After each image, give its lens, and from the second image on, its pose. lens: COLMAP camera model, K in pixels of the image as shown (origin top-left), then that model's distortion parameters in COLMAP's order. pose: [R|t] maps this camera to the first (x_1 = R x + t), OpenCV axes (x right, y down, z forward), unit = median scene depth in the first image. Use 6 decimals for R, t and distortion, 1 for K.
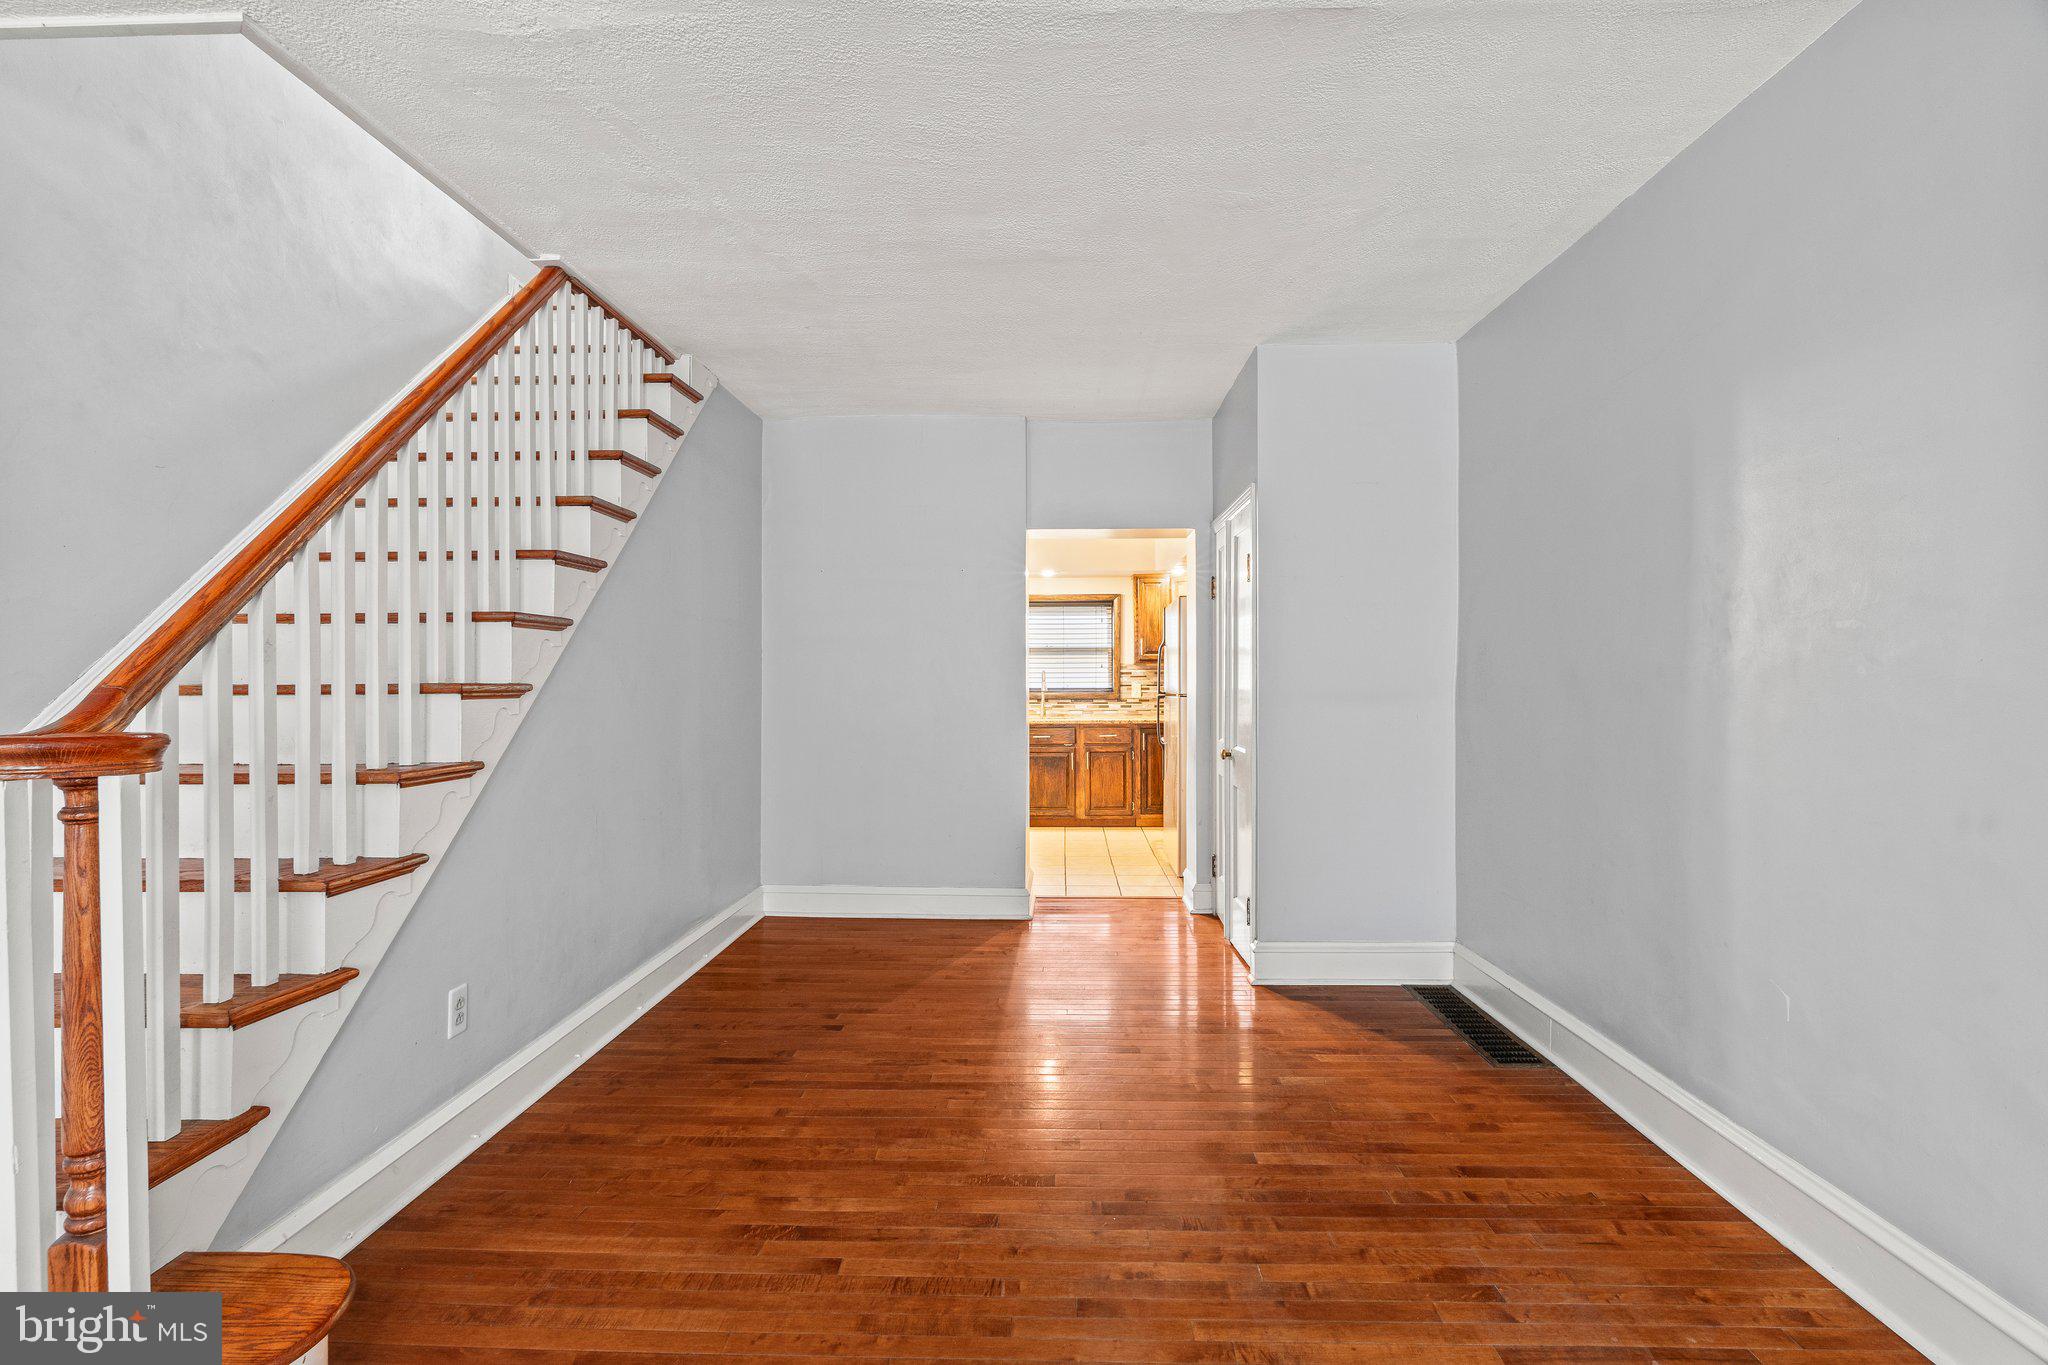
lens RADIAL K [[1085.1, 0, 901.6], [0, 1085.1, 641.8], [0, 0, 1]] dist [-0.001451, 0.023189]
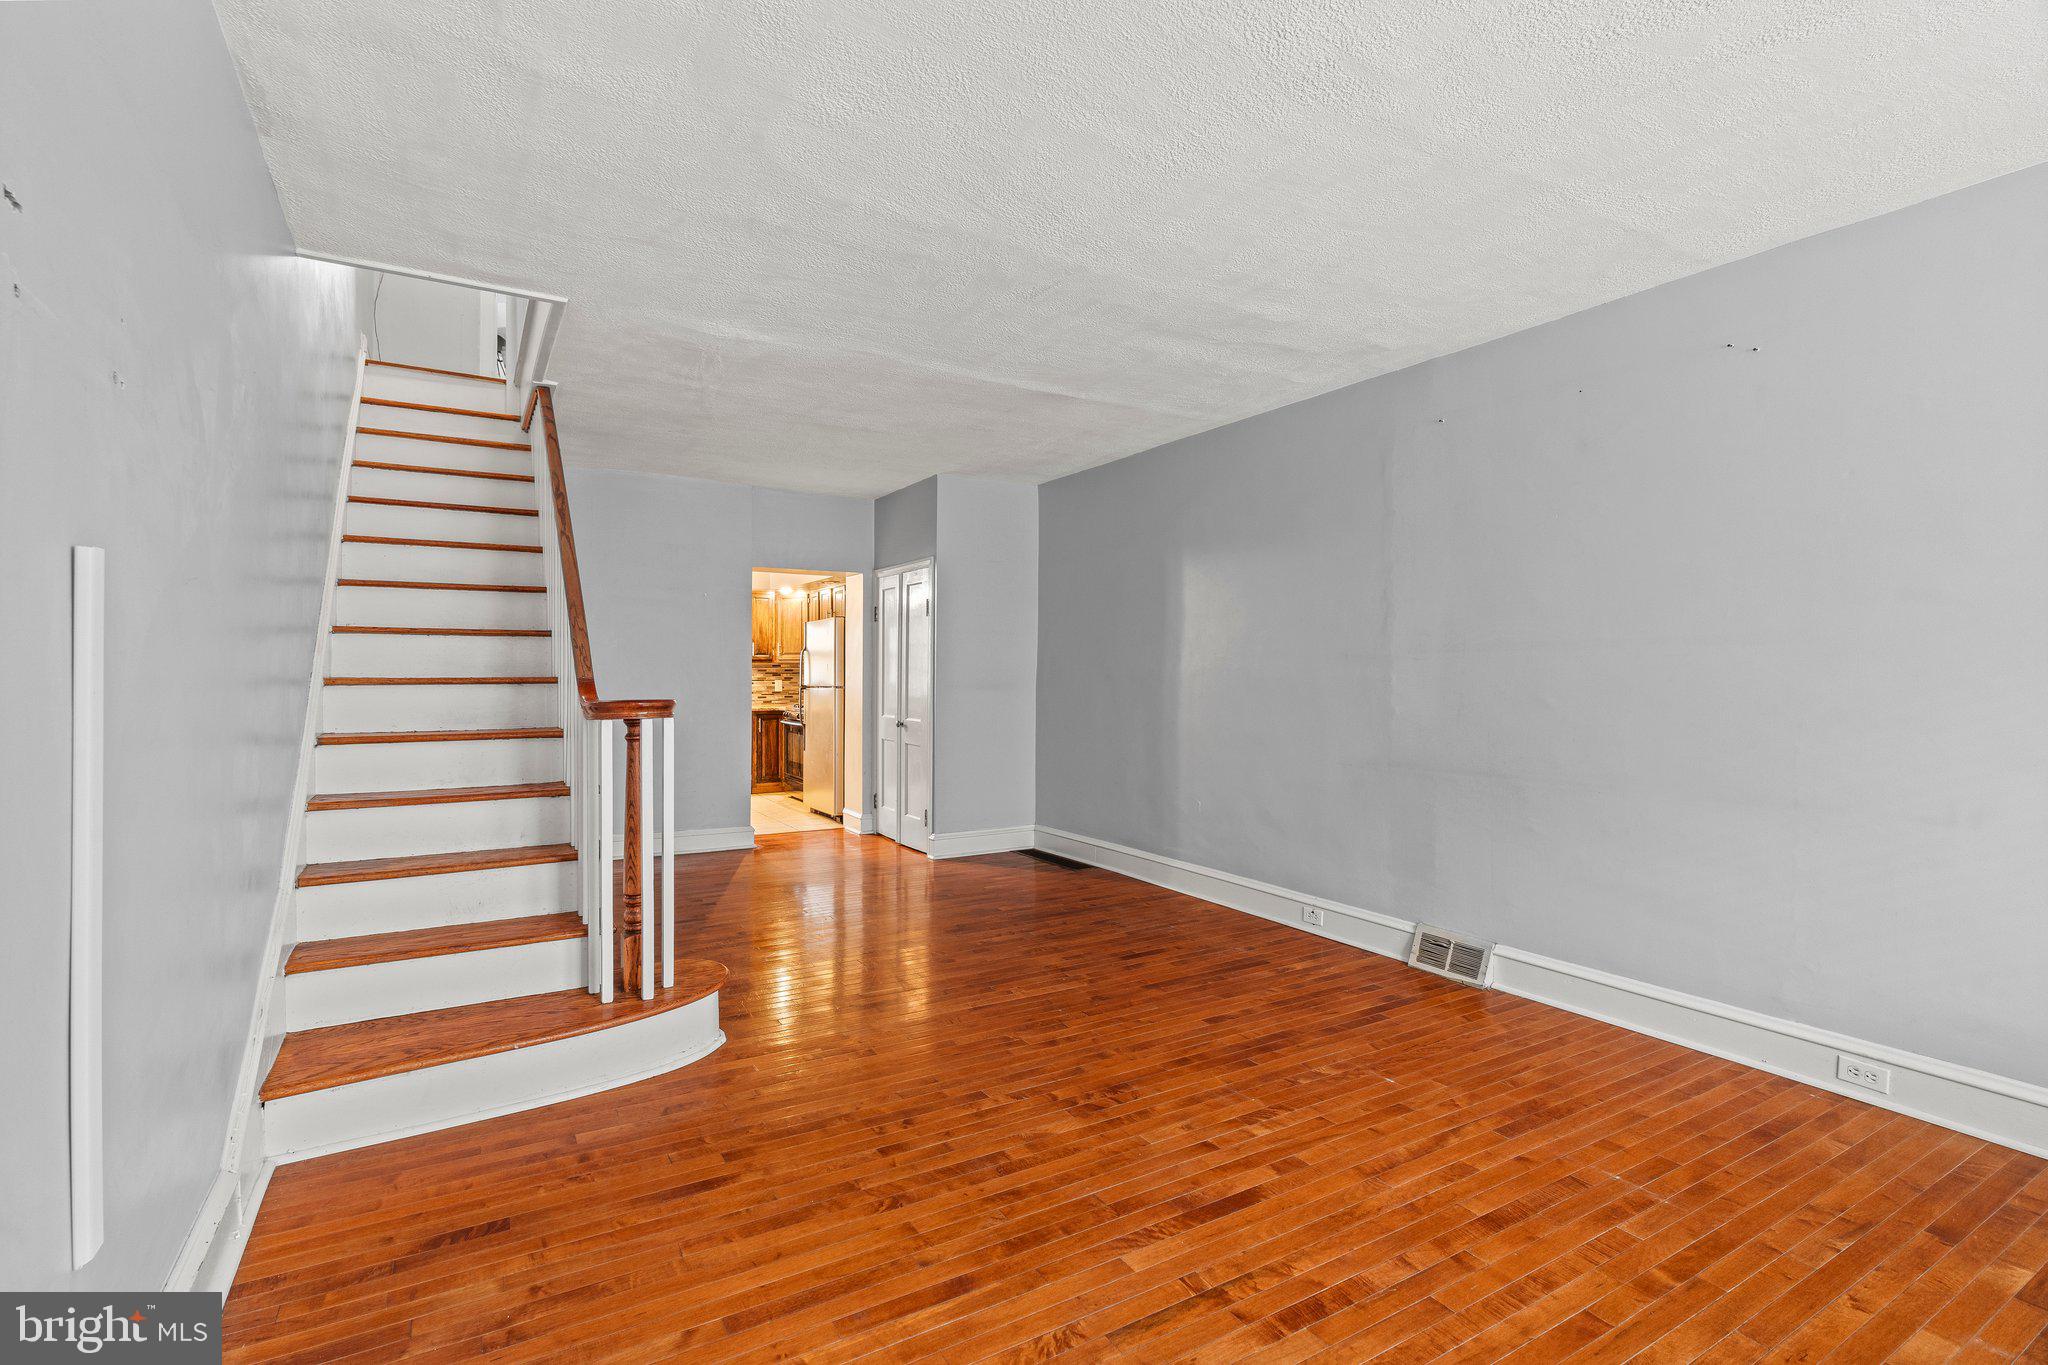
lens RADIAL K [[1137.8, 0, 978.1], [0, 1137.8, 672.9], [0, 0, 1]] dist [-0.005948, -0.000108]
pose [[0.843702, 0.003287, 0.536802, -0.587831], [-0.020221, 0.999466, 0.025661, -0.015605], [-0.536431, -0.032505, 0.843318, -0.524673]]
